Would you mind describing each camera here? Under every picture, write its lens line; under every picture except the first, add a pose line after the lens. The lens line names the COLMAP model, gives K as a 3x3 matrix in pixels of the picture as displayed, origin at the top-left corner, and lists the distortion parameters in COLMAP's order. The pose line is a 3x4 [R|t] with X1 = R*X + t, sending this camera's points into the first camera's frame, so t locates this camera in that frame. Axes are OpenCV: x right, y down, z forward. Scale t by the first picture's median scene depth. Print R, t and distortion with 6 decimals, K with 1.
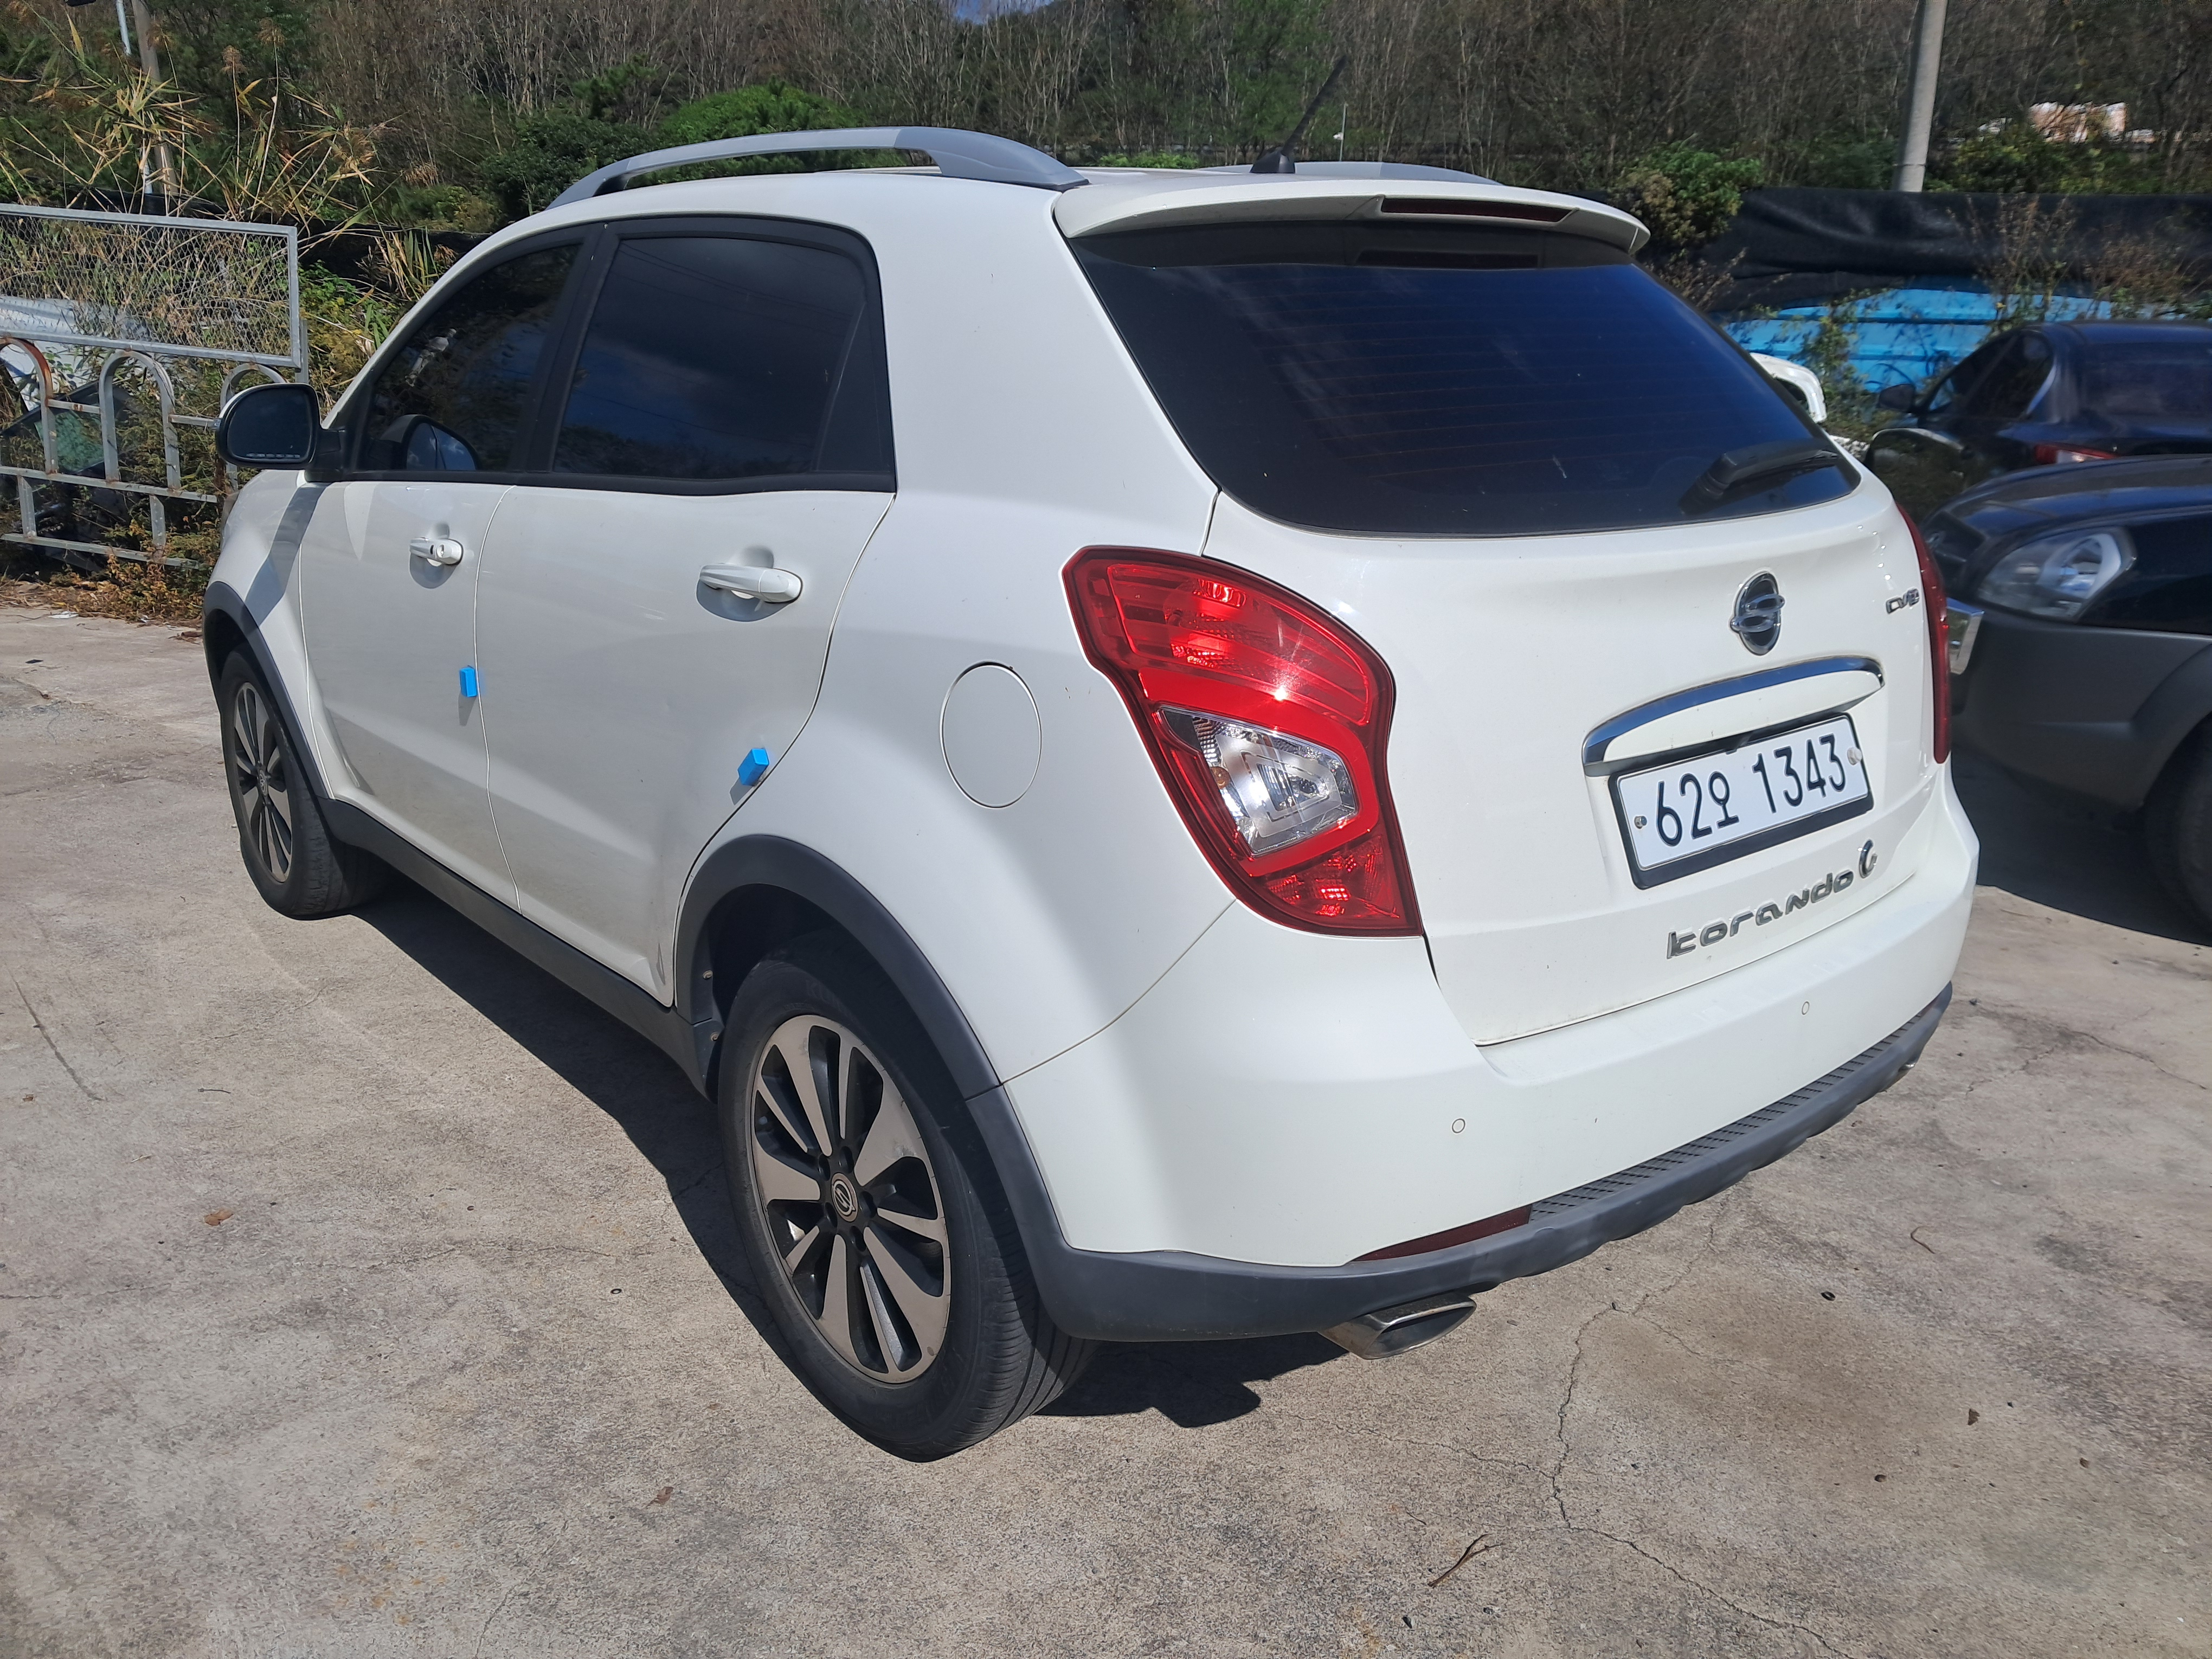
lens RADIAL K [[1741.7, 0, 1095.9], [0, 1741.7, 836.0], [0, 0, 1]] dist [0.022156, -0.023563]
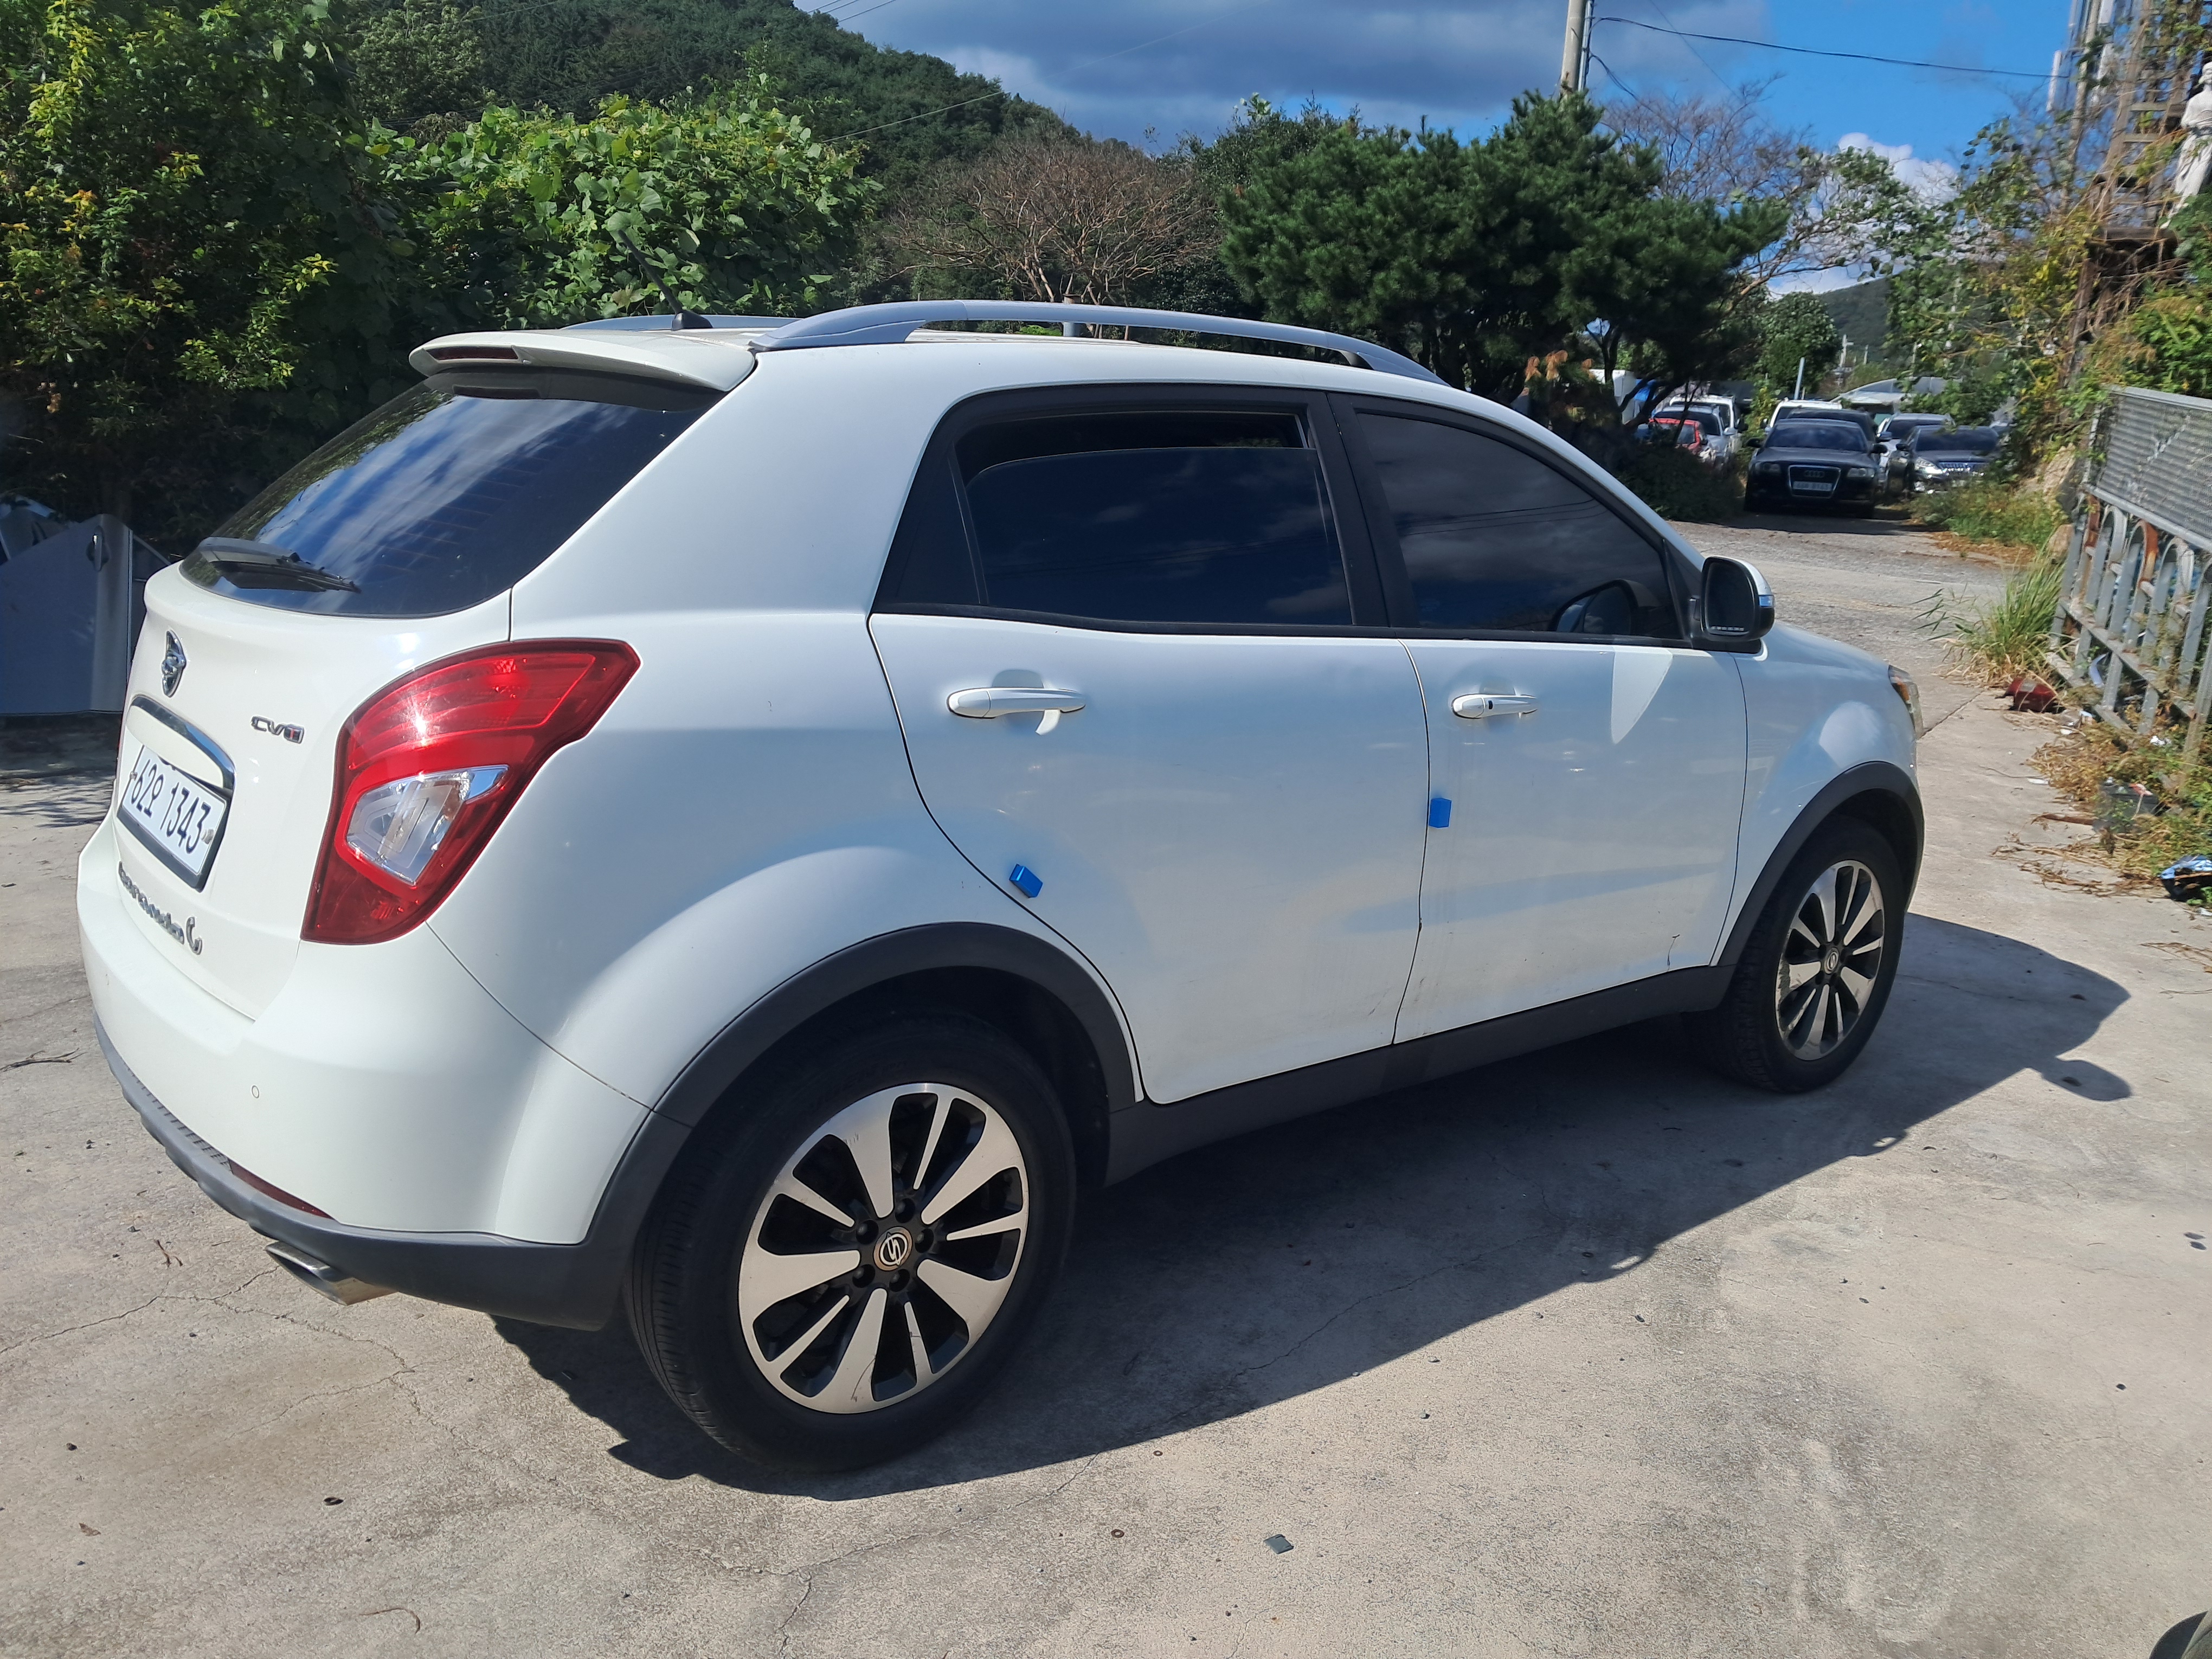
lens RADIAL K [[1741.7, 0, 1107.7], [0, 1741.7, 822.0], [0, 0, 1]] dist [0.022156, -0.023563]
pose [[0.000533, 0.218434, -0.975852, 1.559758], [-0.332578, 0.920341, 0.205827, -0.482507], [0.943076, 0.324437, 0.073137, 1.519344]]
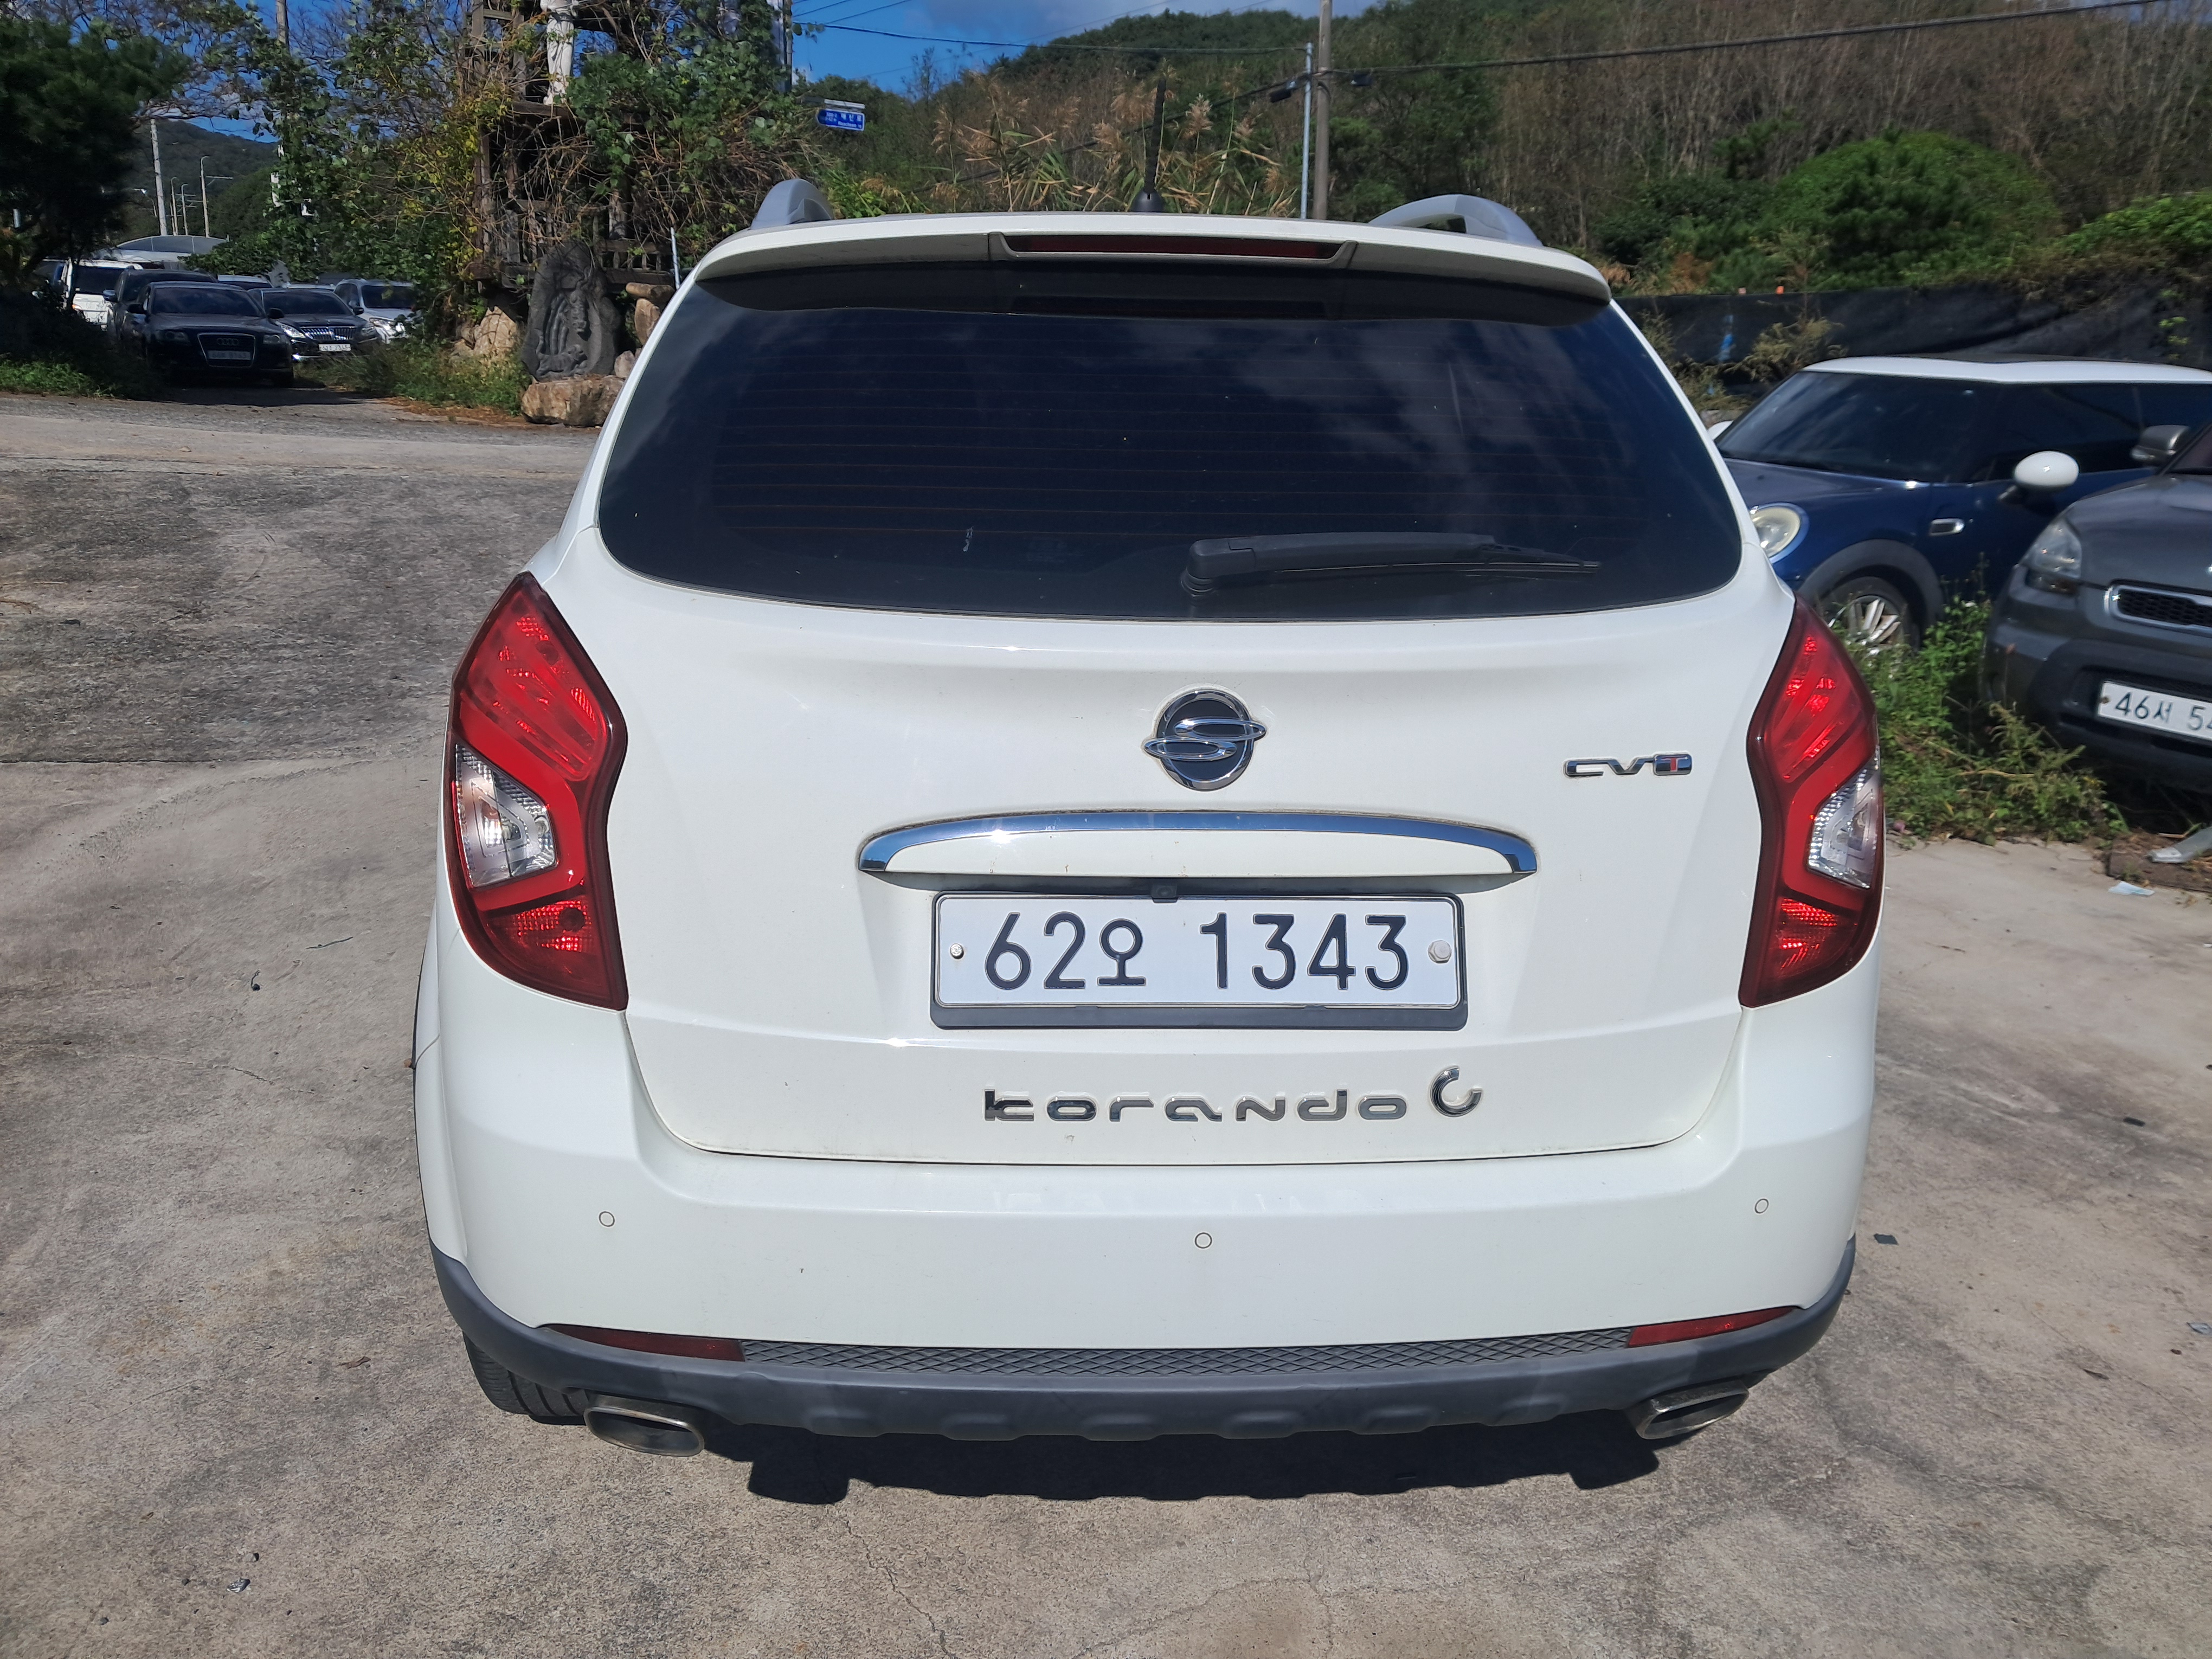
lens RADIAL K [[1741.7, 0, 1070.0], [0, 1741.7, 820.7], [0, 0, 1]] dist [0.022156, -0.023563]
pose [[0.806143, 0.168601, -0.567192, 0.765665], [-0.190384, 0.981482, 0.021161, -0.091740], [0.560256, 0.090926, 0.823314, 0.297124]]
